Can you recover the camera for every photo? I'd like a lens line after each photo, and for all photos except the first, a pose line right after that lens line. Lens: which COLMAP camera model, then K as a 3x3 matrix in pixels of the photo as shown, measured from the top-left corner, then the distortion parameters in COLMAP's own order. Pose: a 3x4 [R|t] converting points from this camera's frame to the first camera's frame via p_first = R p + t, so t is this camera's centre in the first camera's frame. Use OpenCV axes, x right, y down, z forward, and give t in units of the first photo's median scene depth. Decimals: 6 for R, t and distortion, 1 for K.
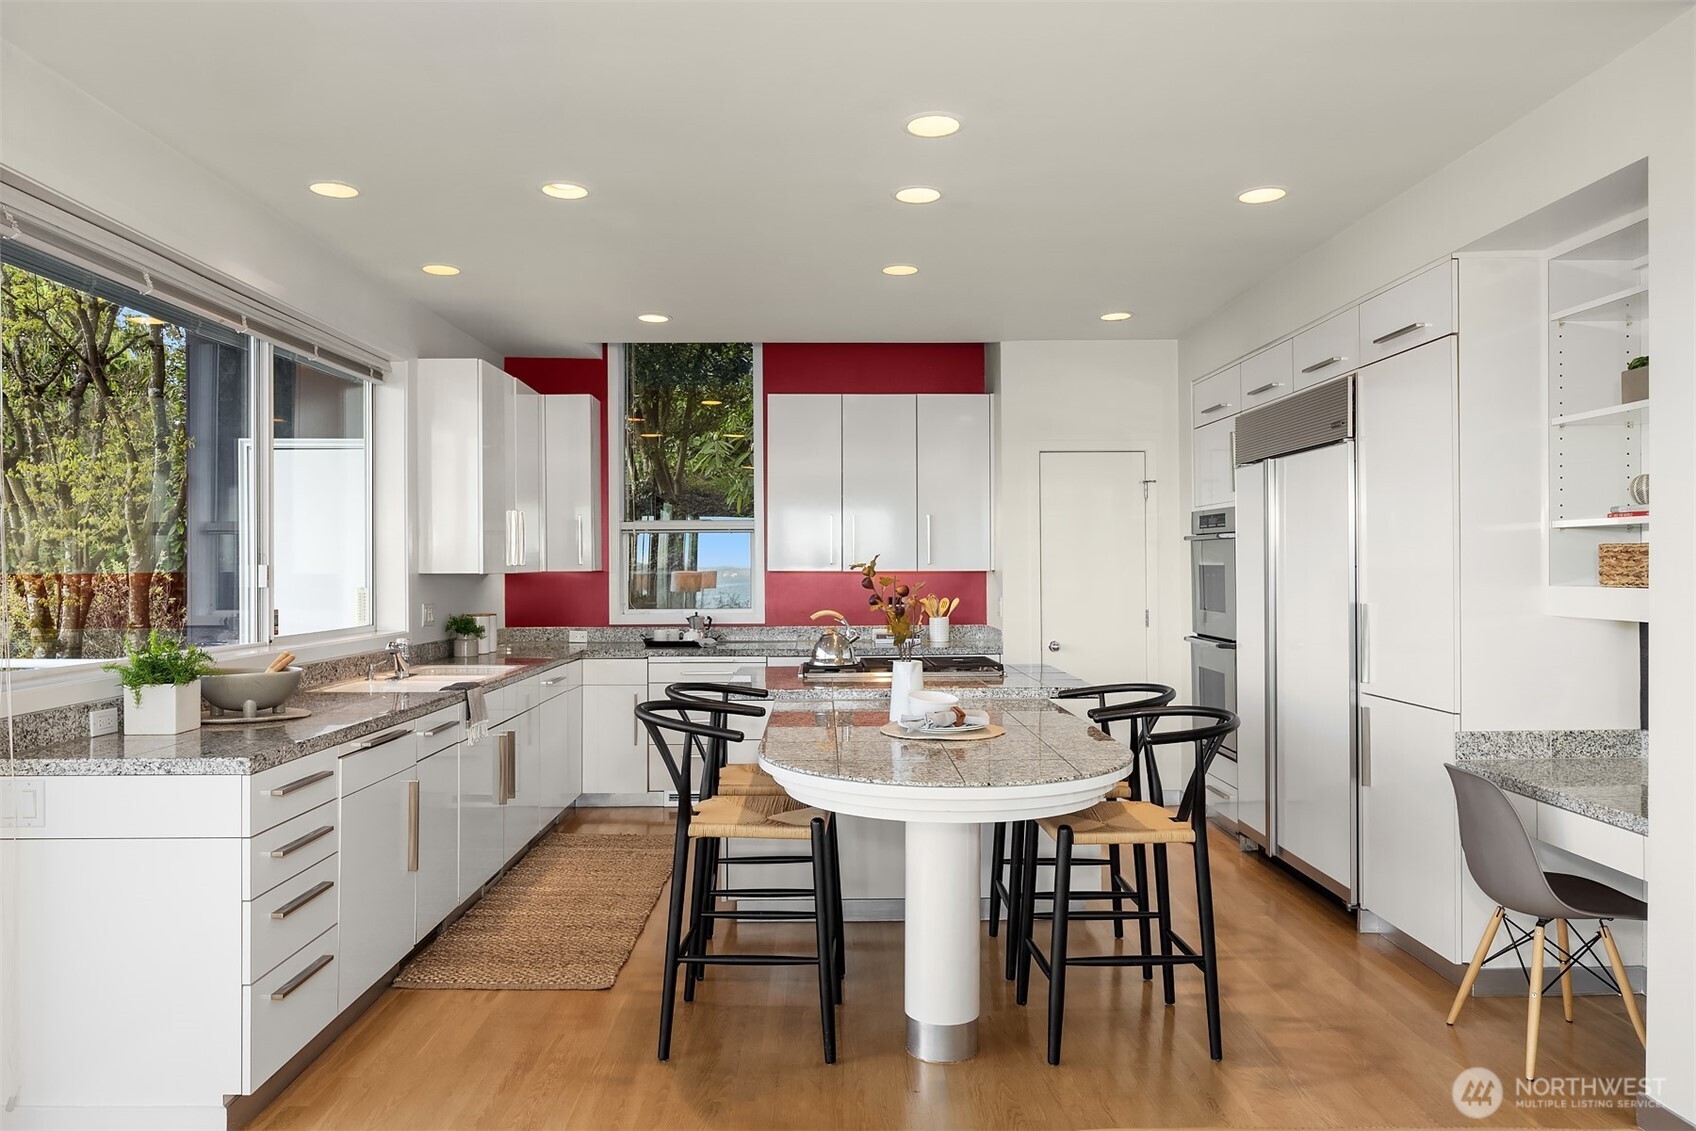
lens RADIAL K [[1130.9, 0, 848.0], [0, 1130.9, 565.5], [0, 0, 1]] dist [-0.025406, 0.002838]
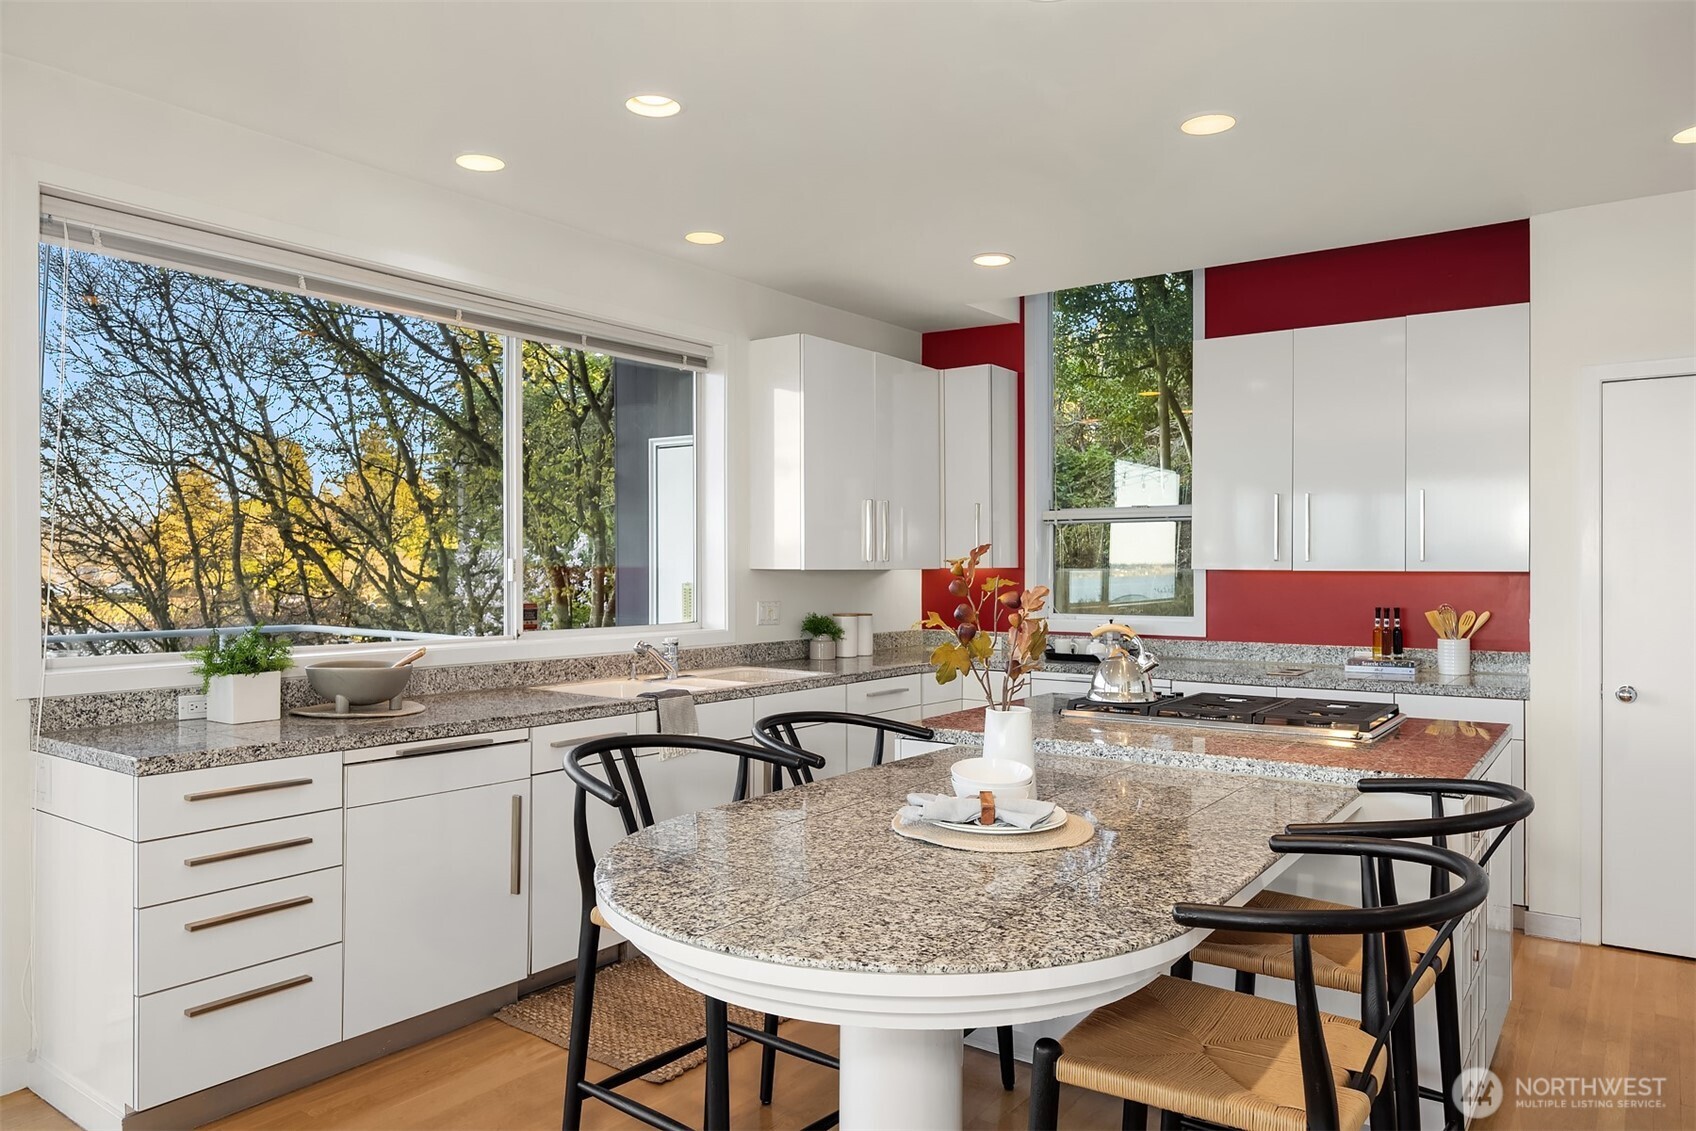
lens RADIAL K [[1130.9, 0, 848.0], [0, 1130.9, 565.5], [0, 0, 1]] dist [-0.025406, 0.002838]
pose [[0.792663, 0.005309, -0.609636, 0.221072], [-0.003828, 0.999986, 0.003732, 0.000448], [0.609648, -0.000624, 0.792672, 0.256915]]
